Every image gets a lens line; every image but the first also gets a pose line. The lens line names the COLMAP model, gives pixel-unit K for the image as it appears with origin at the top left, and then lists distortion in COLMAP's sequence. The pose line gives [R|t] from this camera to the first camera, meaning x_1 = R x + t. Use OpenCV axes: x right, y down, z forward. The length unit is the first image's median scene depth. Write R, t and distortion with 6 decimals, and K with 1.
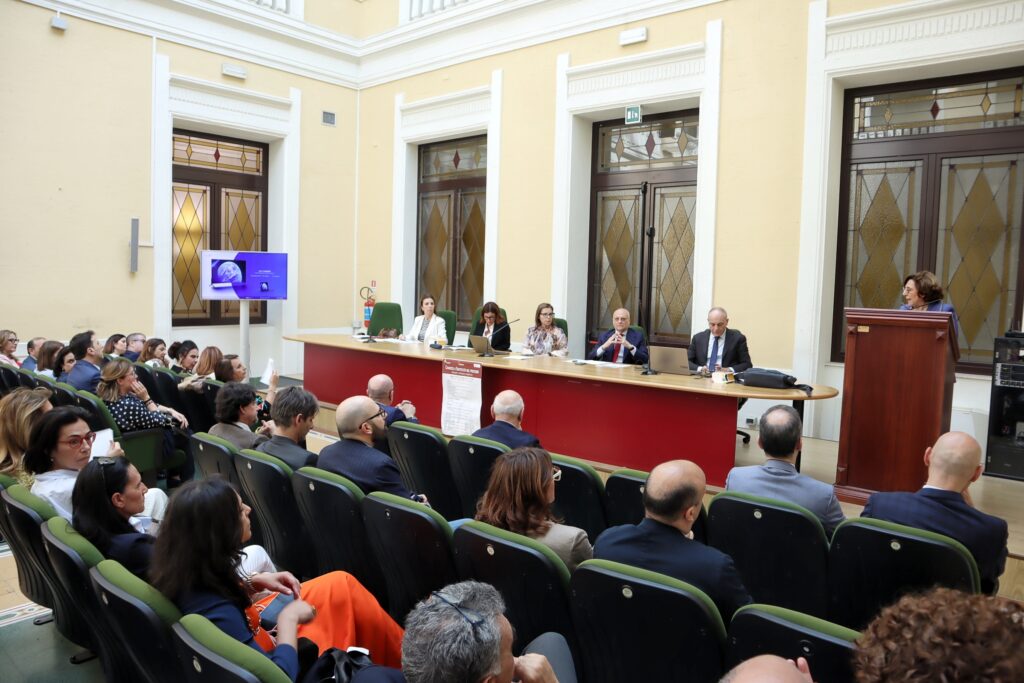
lens RADIAL K [[724.9, 0, 512.0], [0, 724.9, 341.5], [0, 0, 1]] dist [-0.061435, -0.000523]
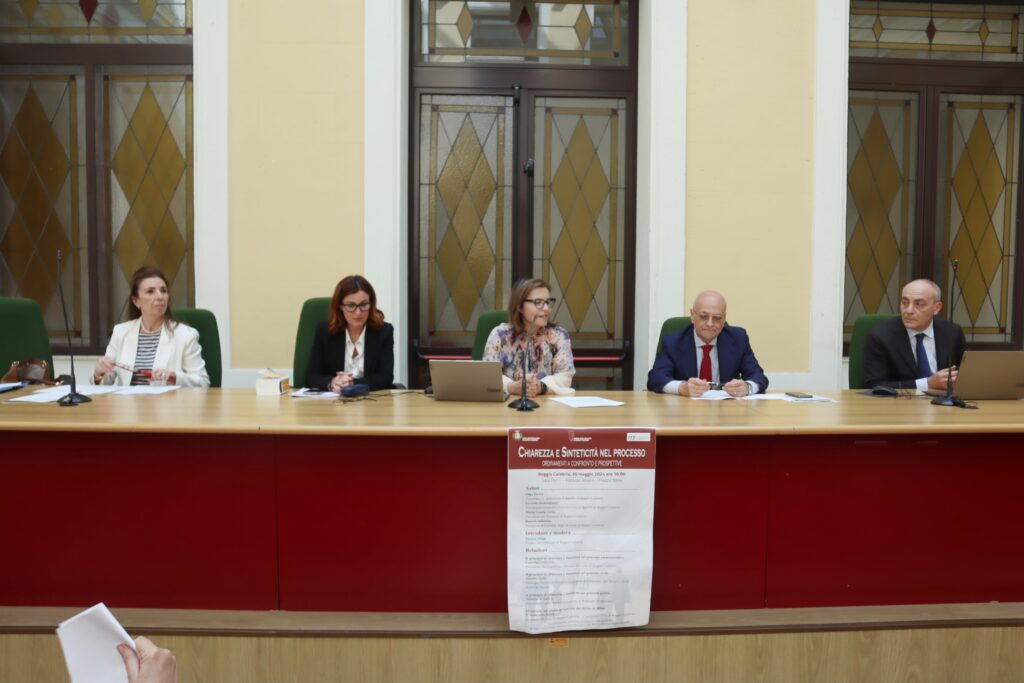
lens RADIAL K [[752.9, 0, 512.0], [0, 752.9, 341.5], [0, 0, 1]] dist [-0.042946, 0.011497]
pose [[0.738245, -0.063604, 0.671527, -0.252370], [0.064436, 0.997641, 0.023655, -0.020863], [-0.671448, 0.025807, 0.740603, 0.533752]]
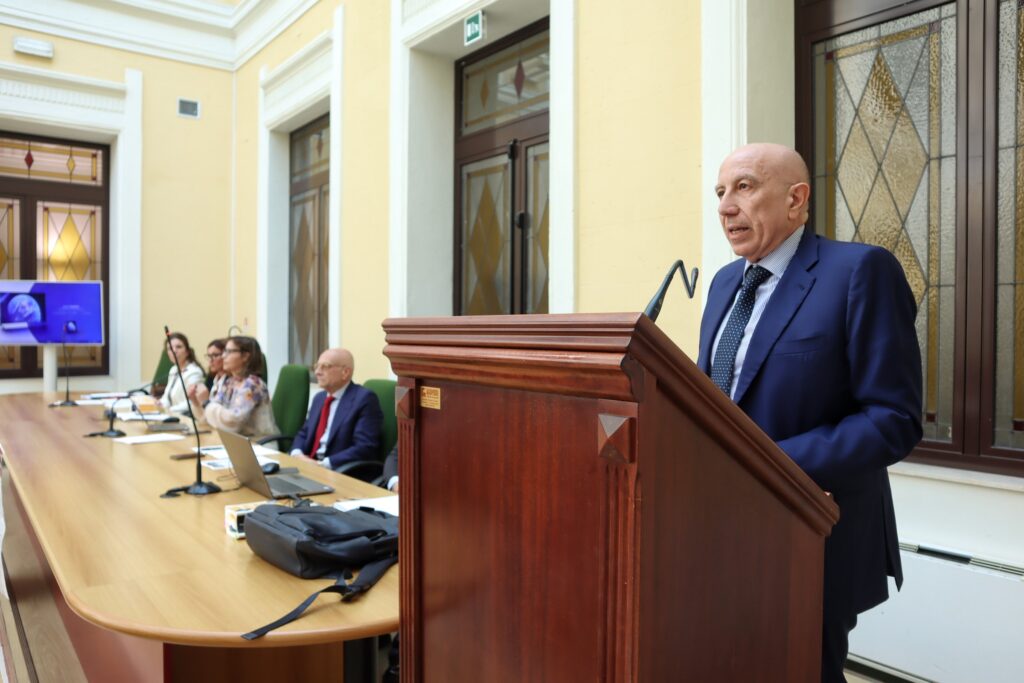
lens RADIAL K [[752.9, 0, 512.0], [0, 752.9, 341.5], [0, 0, 1]] dist [-0.042946, 0.011497]
pose [[0.980195, -0.017370, -0.197273, 0.300381], [0.004704, 0.997907, -0.064492, -0.010202], [0.197980, 0.062286, 0.978225, 0.382523]]
